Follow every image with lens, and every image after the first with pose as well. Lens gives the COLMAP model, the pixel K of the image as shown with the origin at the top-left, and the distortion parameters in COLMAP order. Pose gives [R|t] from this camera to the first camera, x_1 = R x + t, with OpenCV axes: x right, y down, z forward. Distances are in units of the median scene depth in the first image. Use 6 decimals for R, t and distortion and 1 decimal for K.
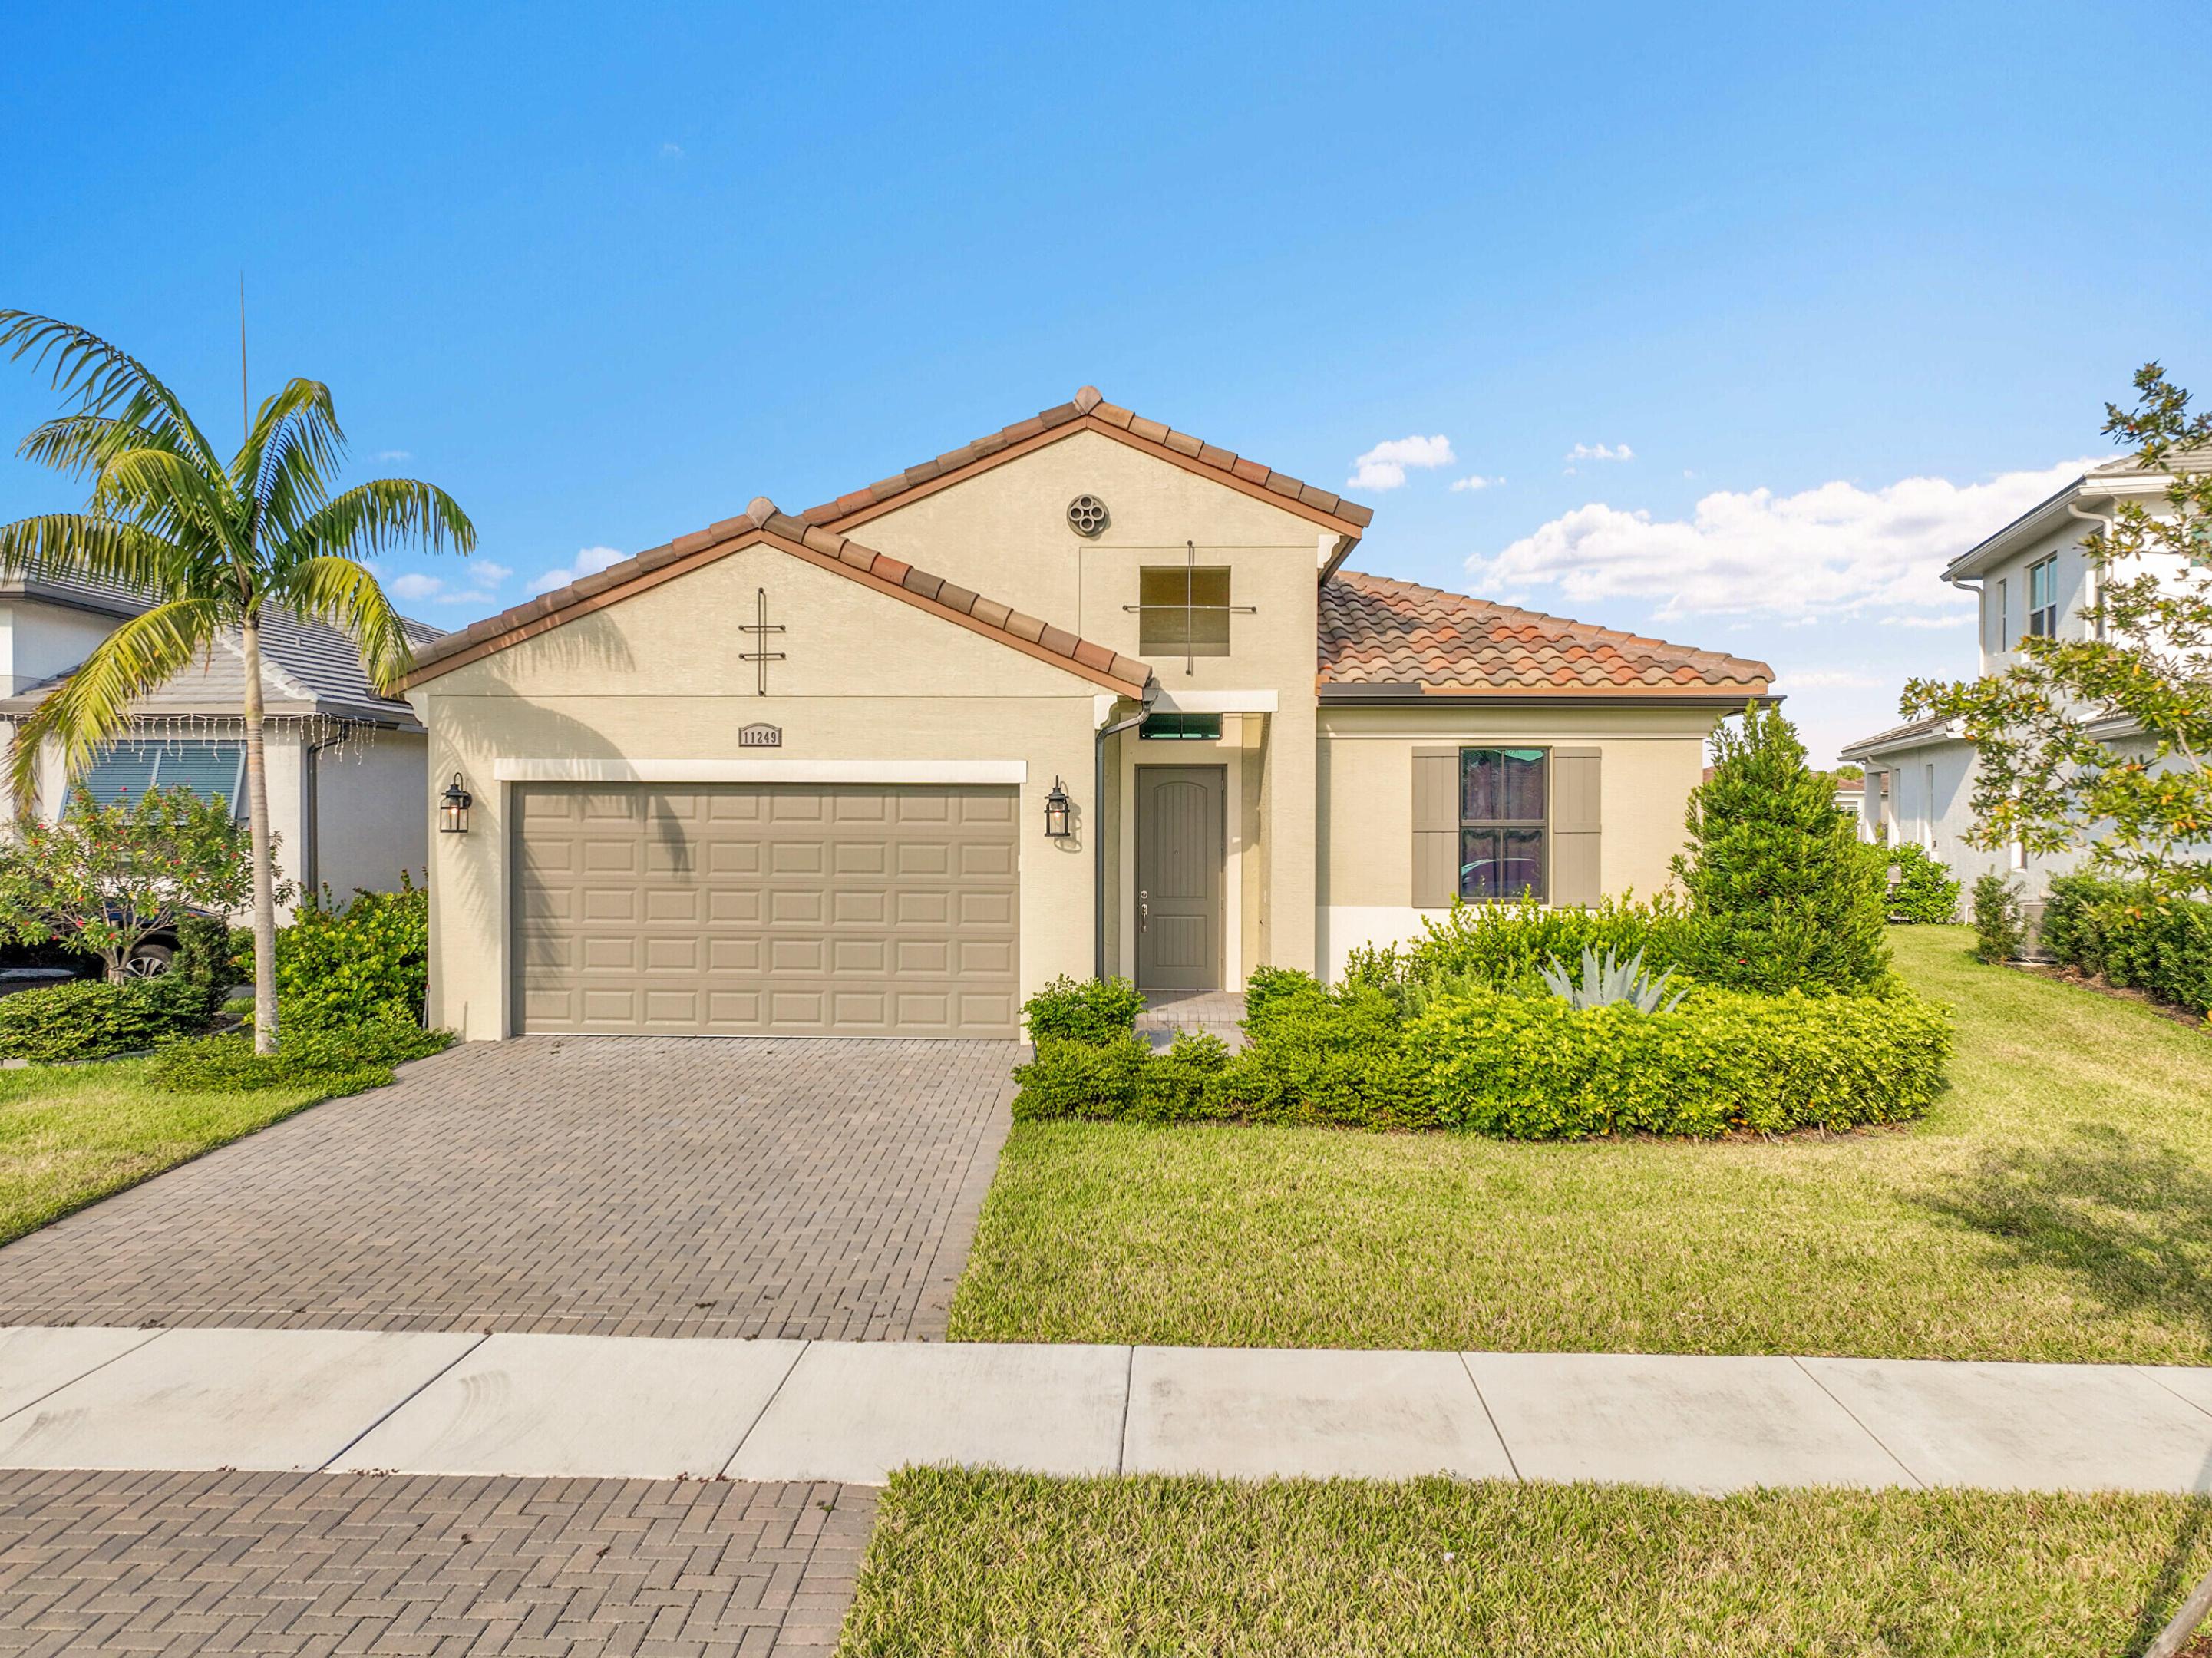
lens RADIAL K [[1555.8, 0, 1106.0], [0, 1555.8, 829.0], [0, 0, 1]] dist [-0.005466, 0.021181]
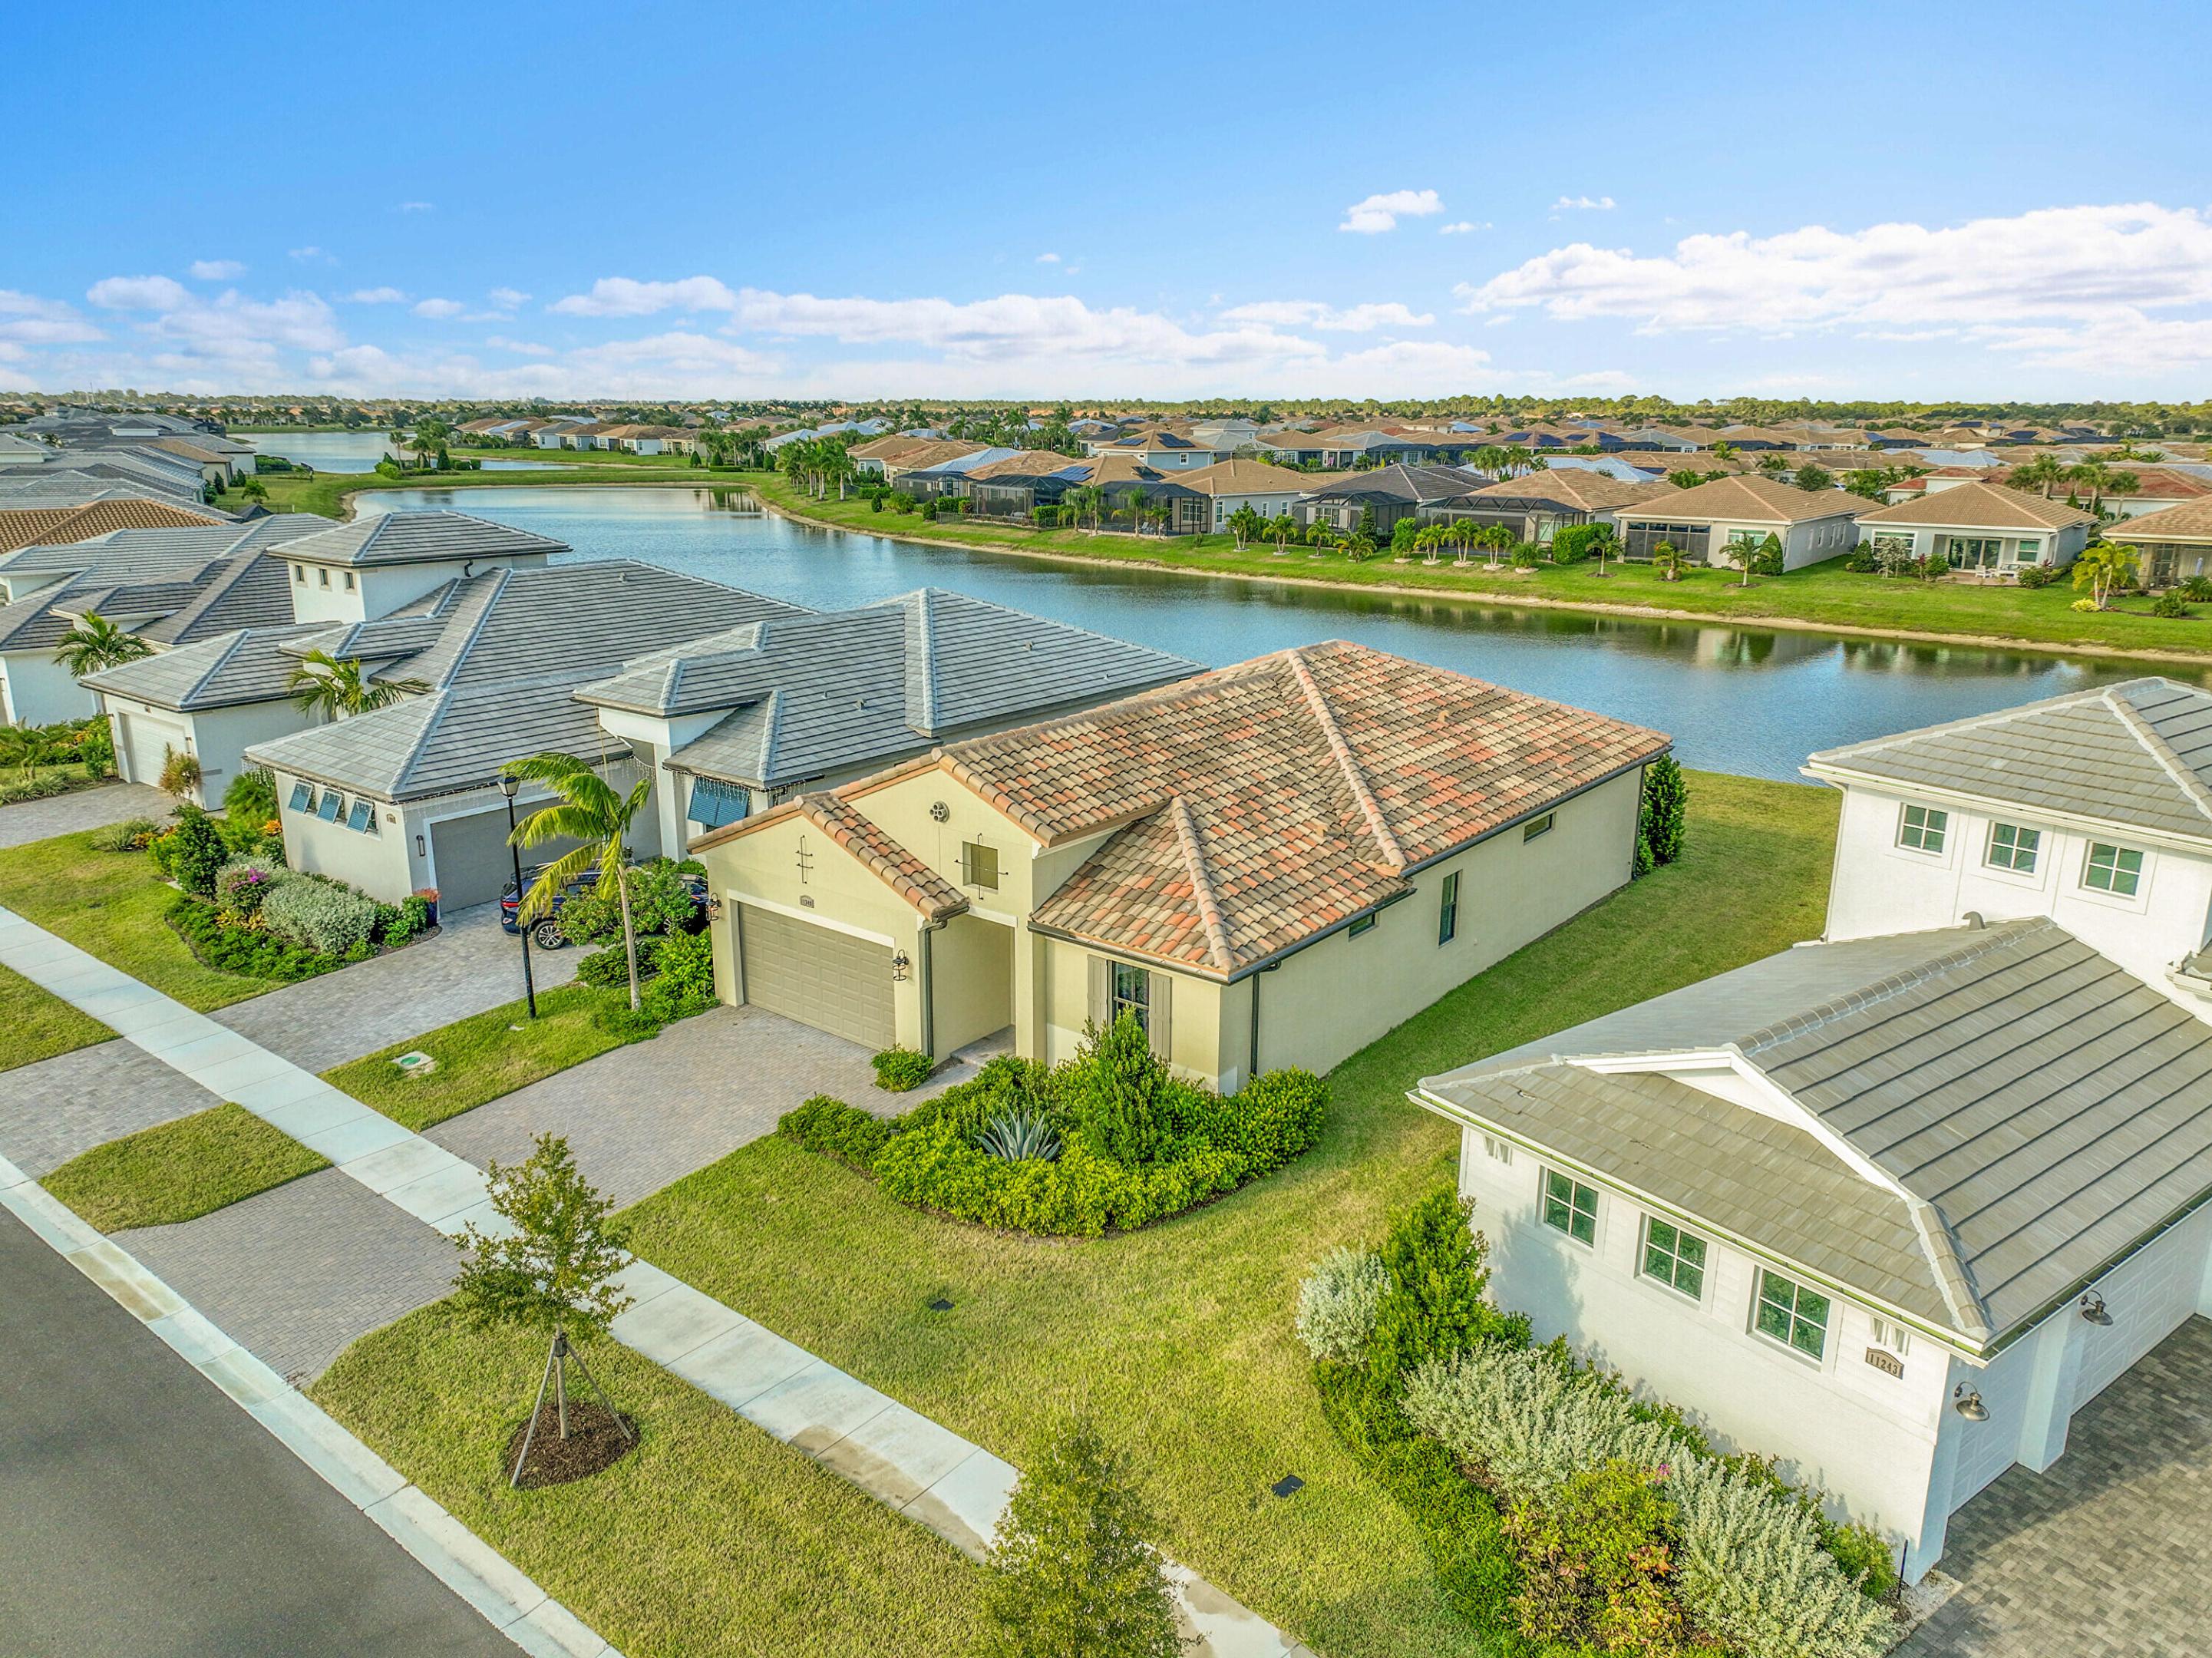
lens RADIAL K [[1548.9, 0, 1106.0], [0, 1548.9, 829.0], [0, 0, 1]] dist [0.004775, 0.003798]
pose [[0.802640, 0.158479, -0.575025, 1.325577], [-0.009724, 0.967405, 0.253046, -0.702904], [0.596385, -0.197513, 0.778019, -0.397237]]
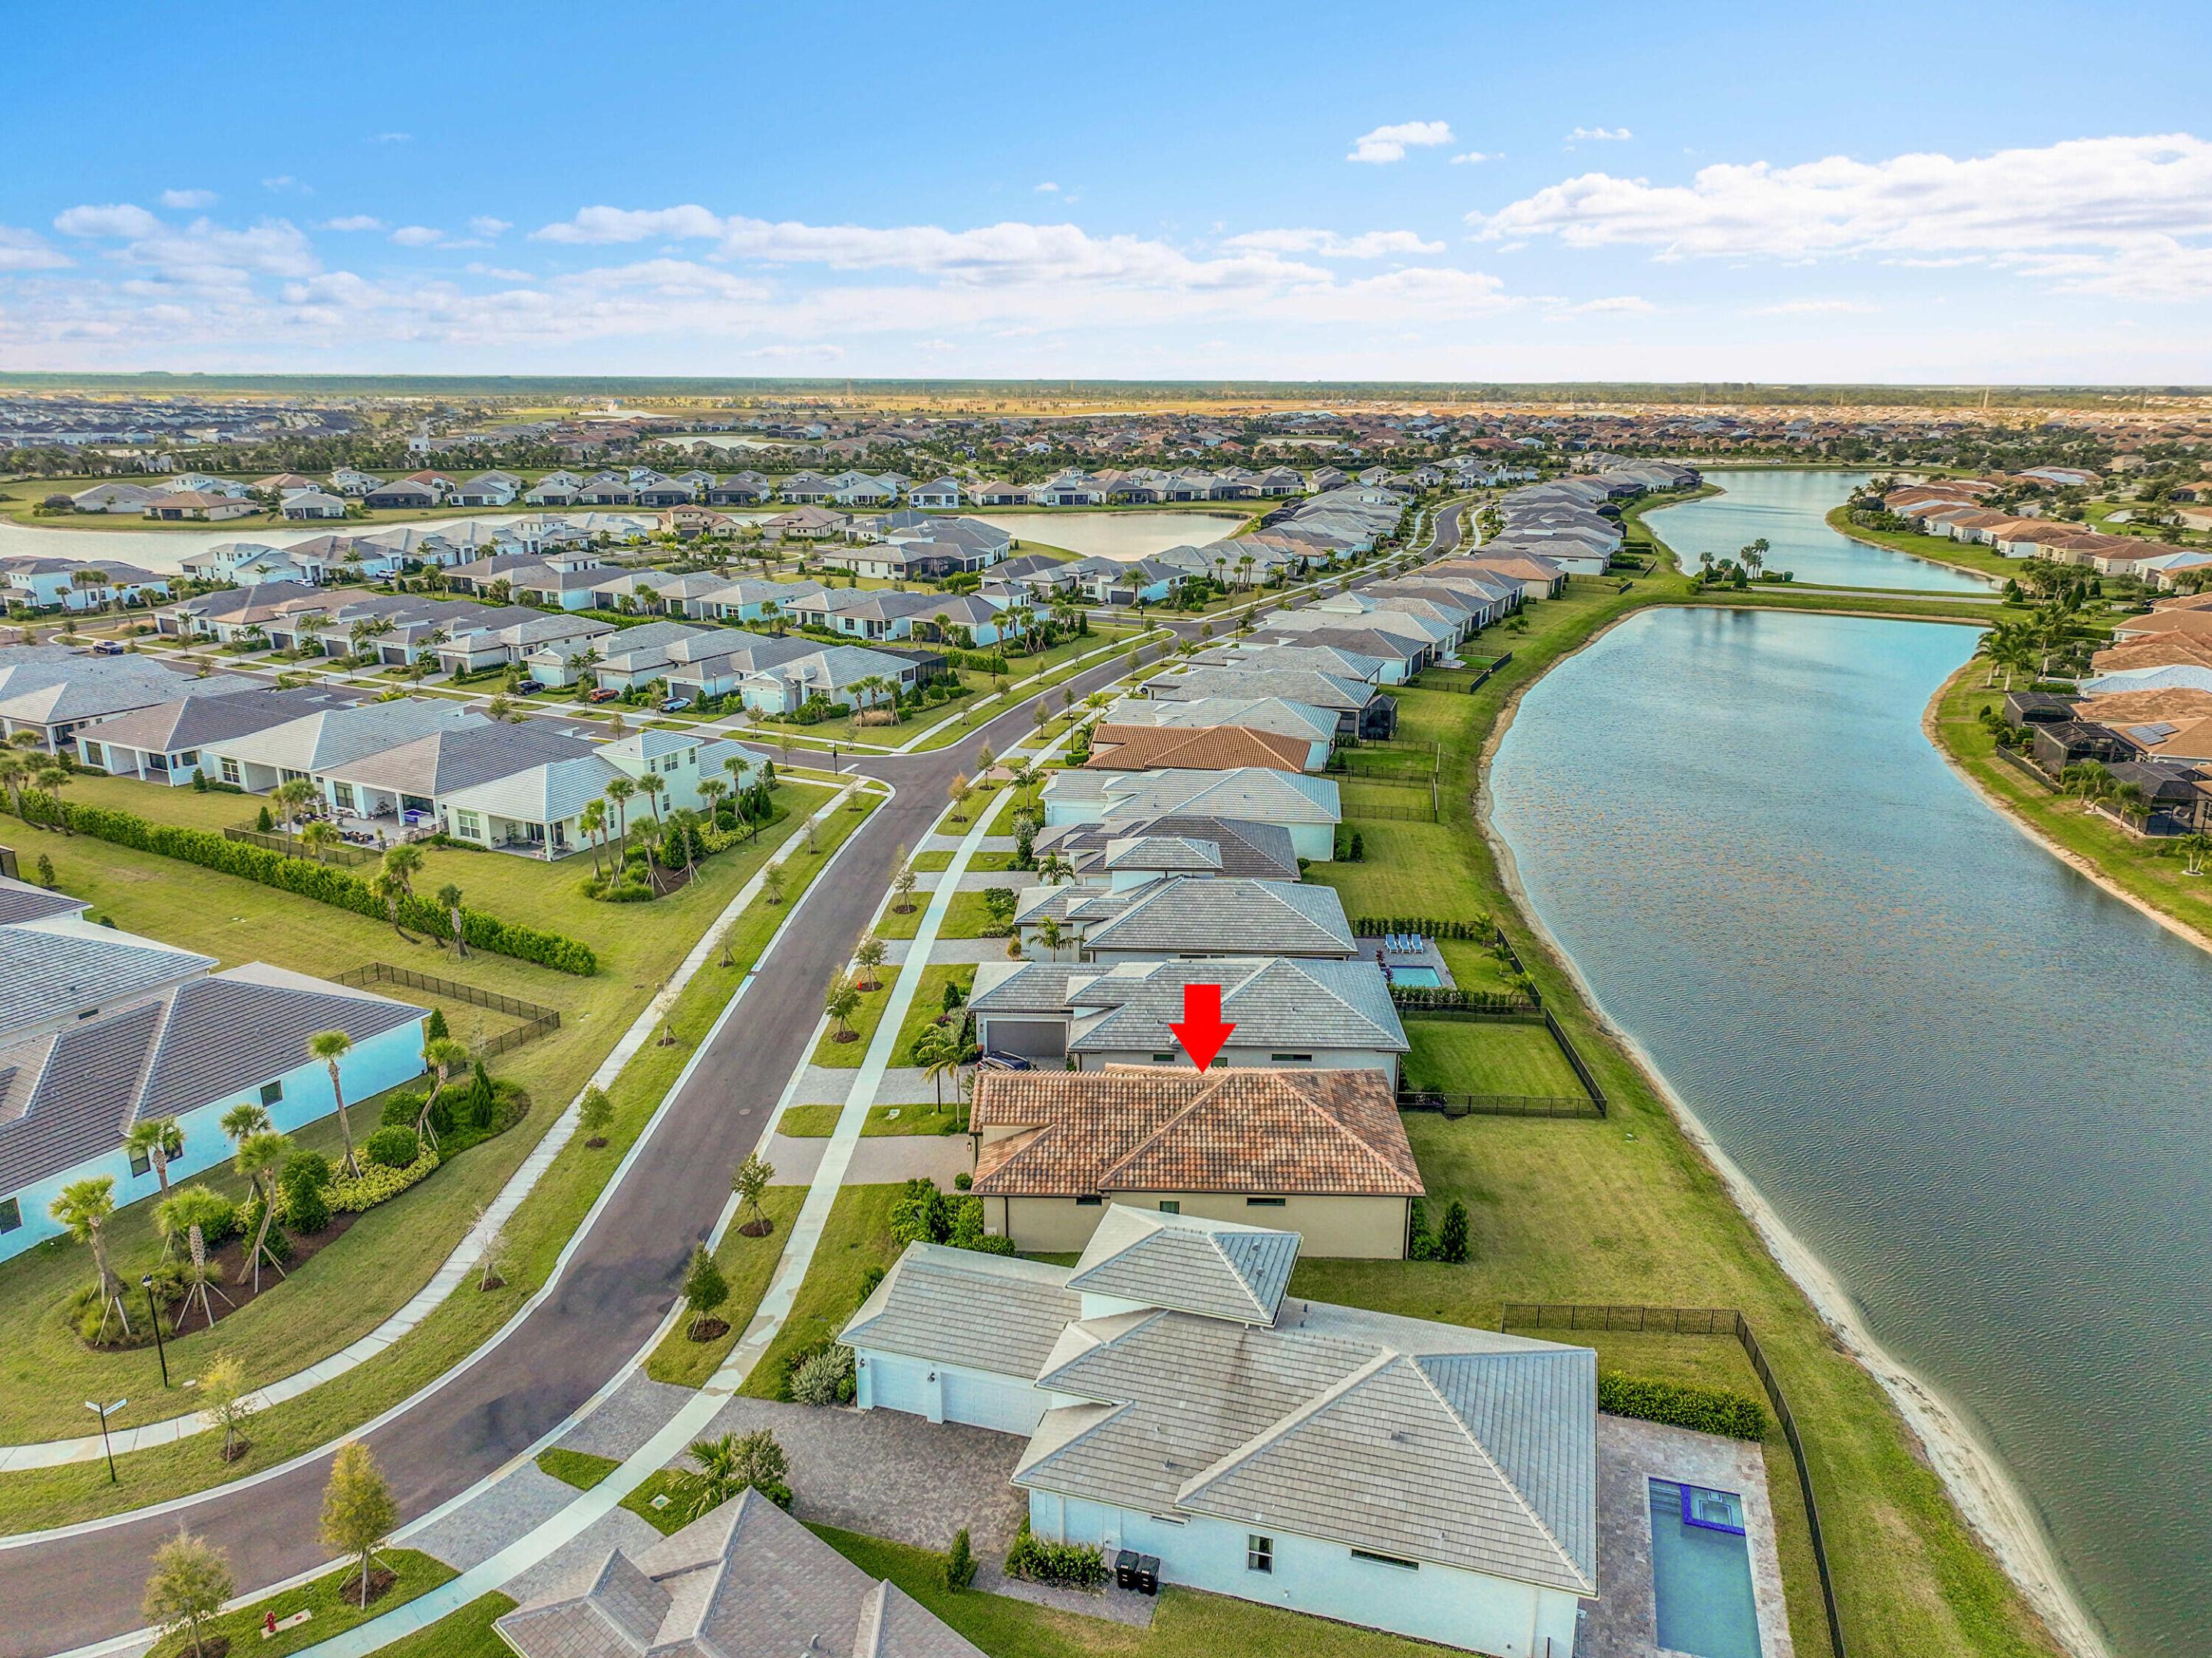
lens RADIAL K [[1555.8, 0, 1106.0], [0, 1555.8, 829.0], [0, 0, 1]] dist [-0.005466, 0.021181]
pose [[-0.000256, 0.276116, -0.961124, 5.015042], [-0.016395, 0.960994, 0.276083, -2.650468], [0.999866, 0.015828, 0.004281, 1.436758]]
